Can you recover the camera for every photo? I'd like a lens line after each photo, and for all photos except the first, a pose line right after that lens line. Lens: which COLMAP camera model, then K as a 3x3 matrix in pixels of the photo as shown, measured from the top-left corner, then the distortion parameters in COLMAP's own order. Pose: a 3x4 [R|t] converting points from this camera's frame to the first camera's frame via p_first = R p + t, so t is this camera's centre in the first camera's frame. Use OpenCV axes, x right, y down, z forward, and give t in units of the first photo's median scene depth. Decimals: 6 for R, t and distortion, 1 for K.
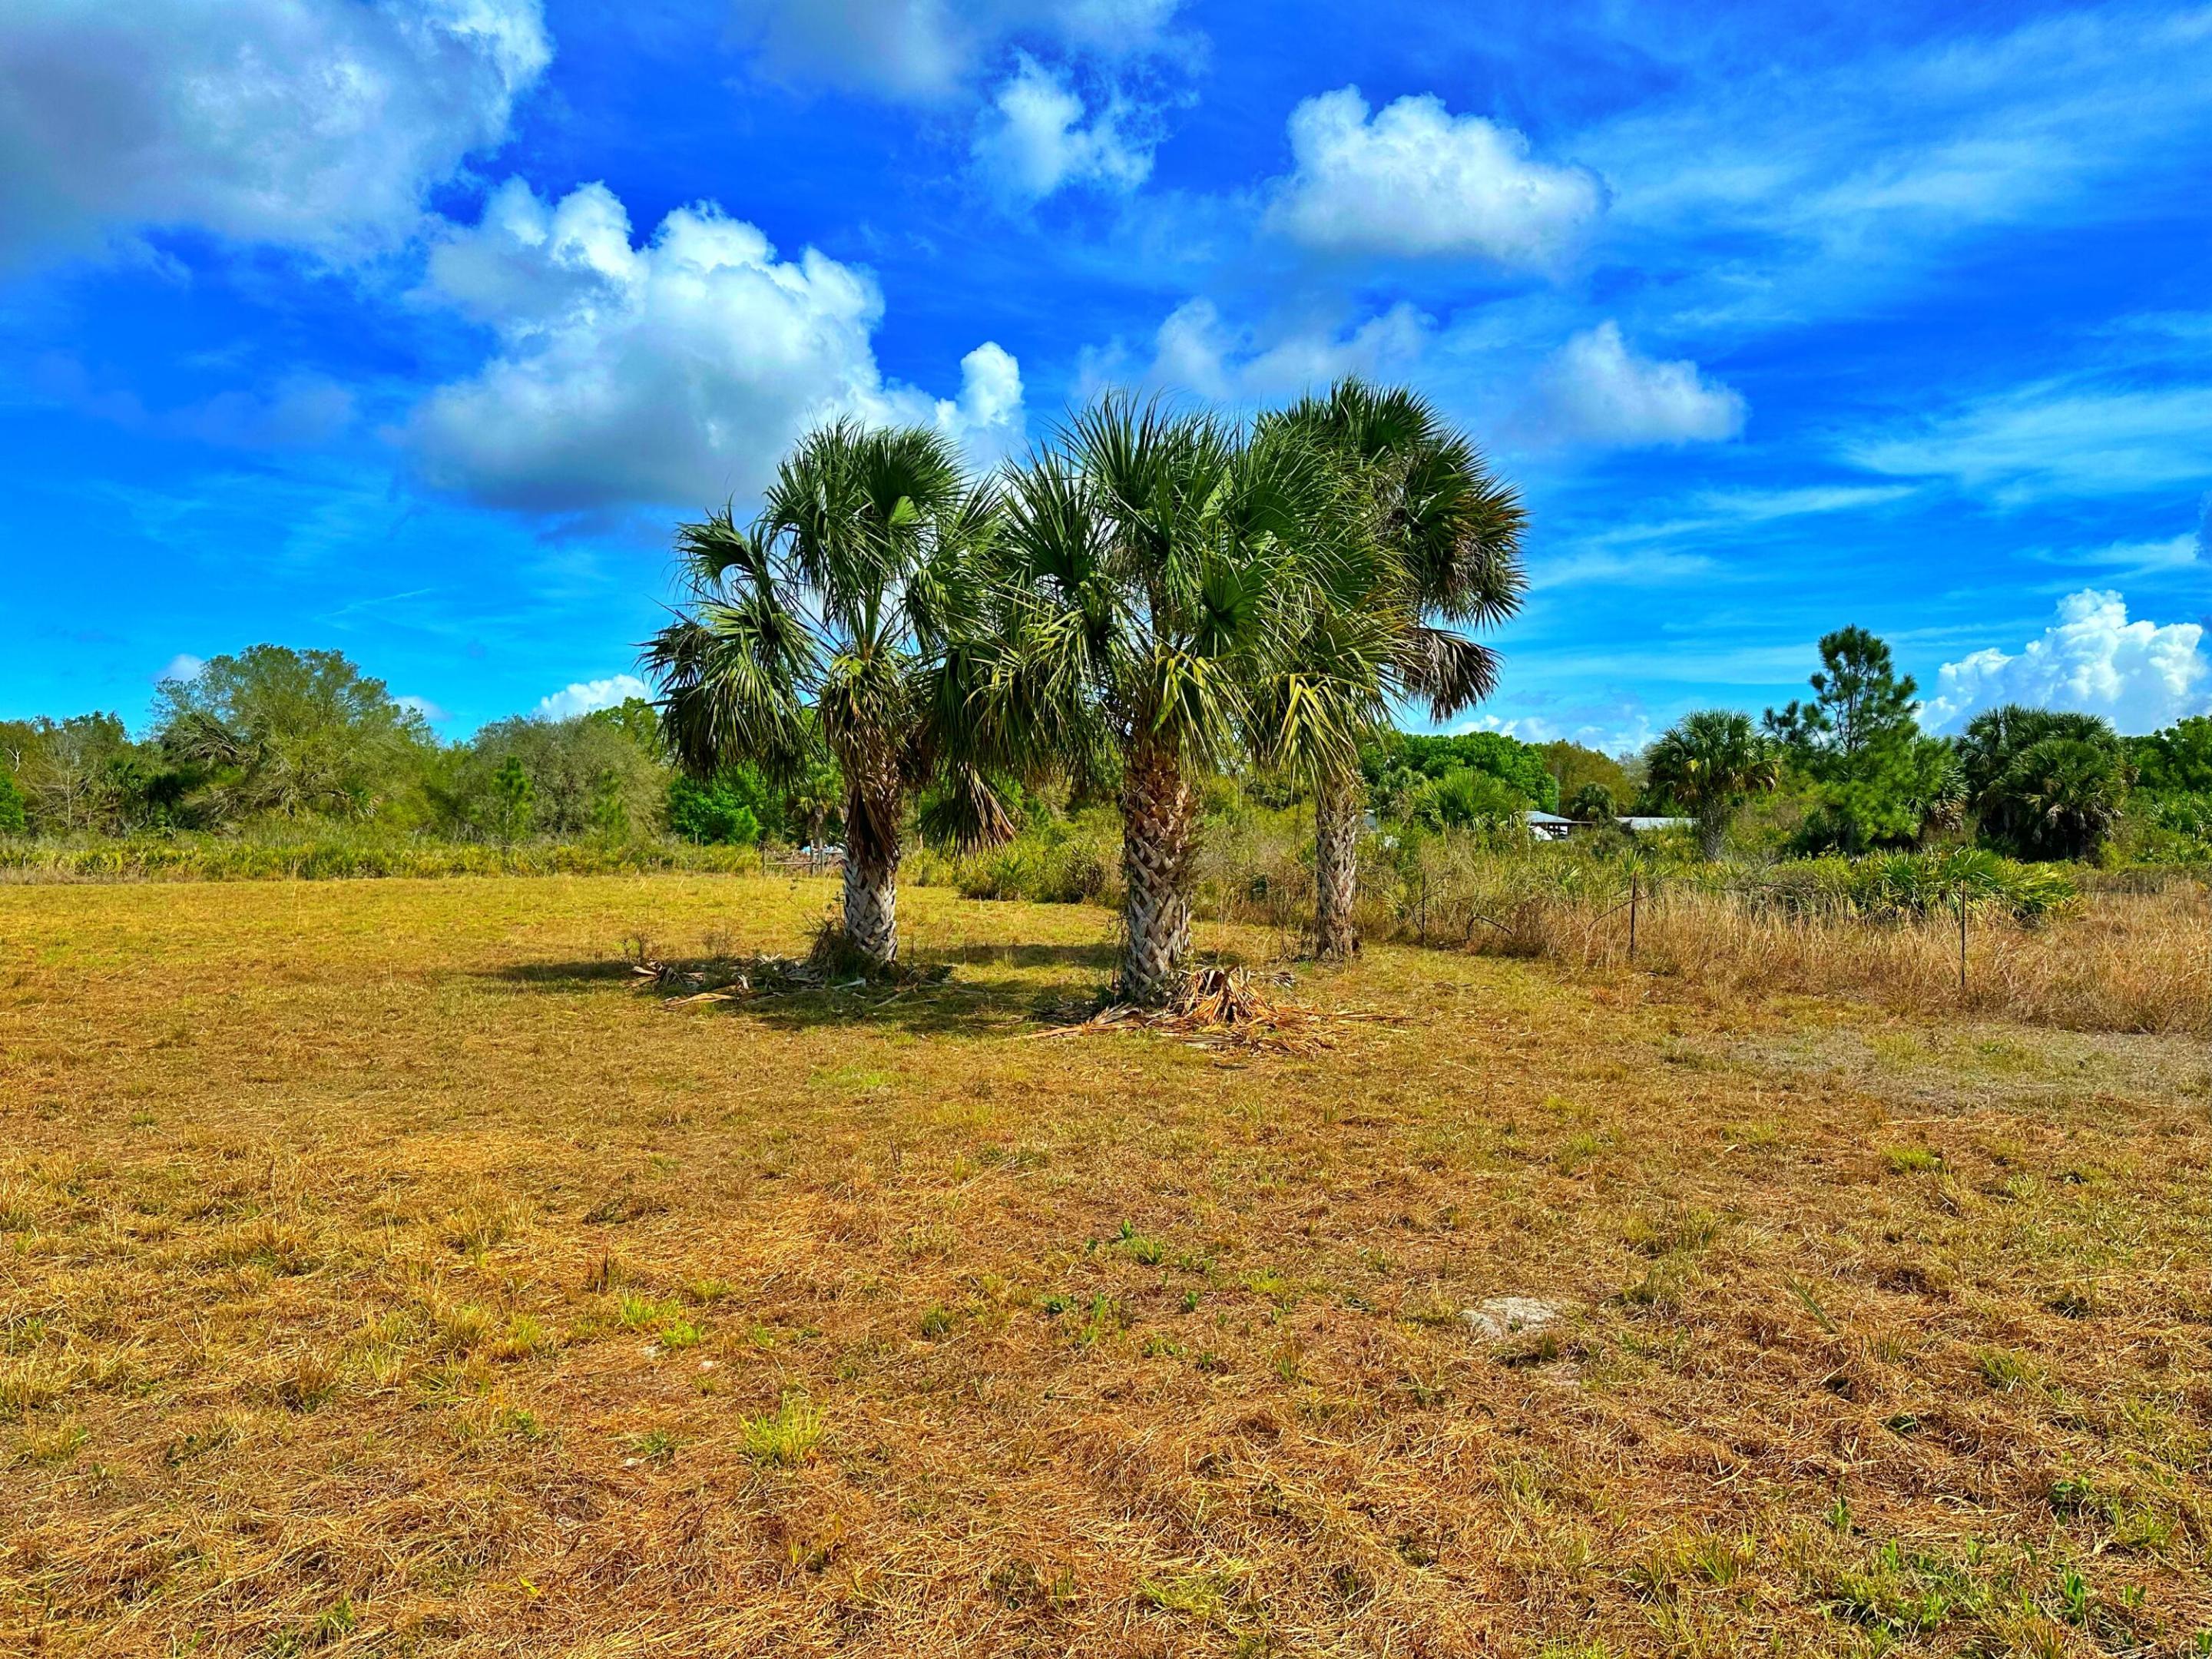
lens RADIAL K [[1541.8, 0, 1110.7], [0, 1541.8, 817.9], [0, 0, 1]] dist [-0.003838, 0.000058]
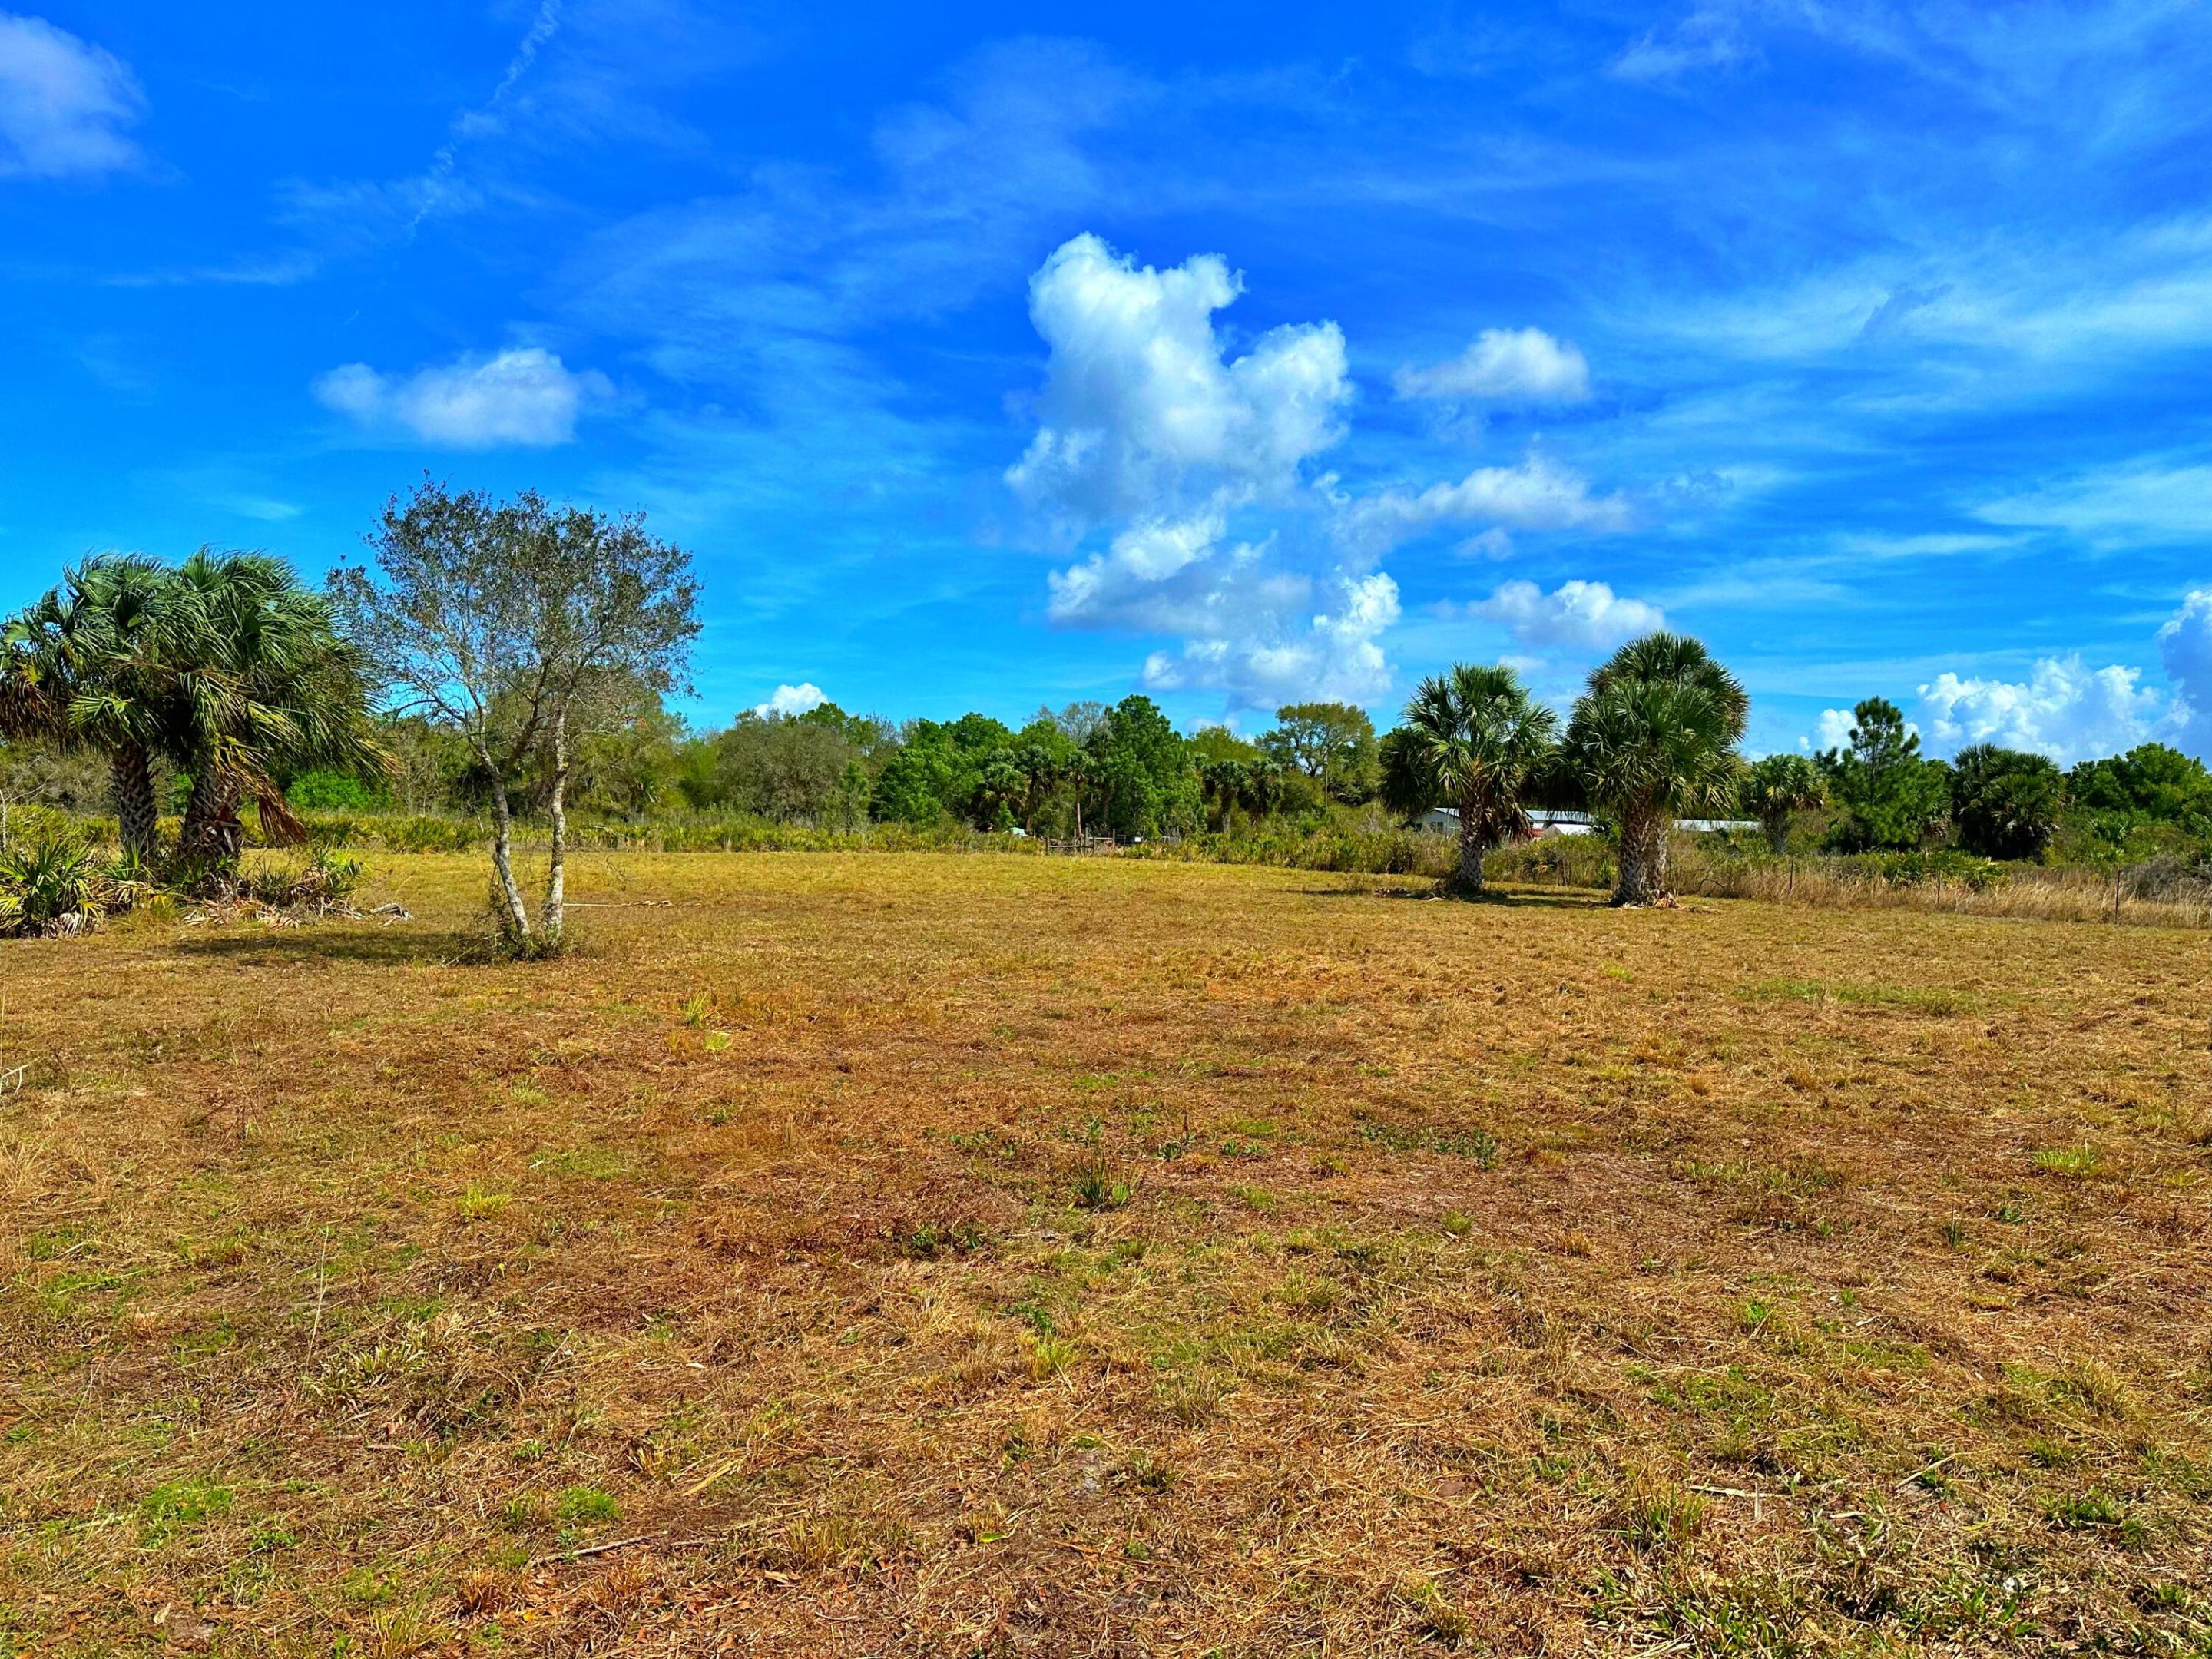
lens RADIAL K [[1677.4, 0, 1097.4], [0, 1677.4, 843.1], [0, 0, 1]] dist [0.014771, -0.036443]
pose [[0.999372, 0.016960, 0.031120, -0.262551], [-0.017691, 0.999570, 0.023375, -0.008315], [-0.030710, -0.023910, 0.999242, -0.493519]]
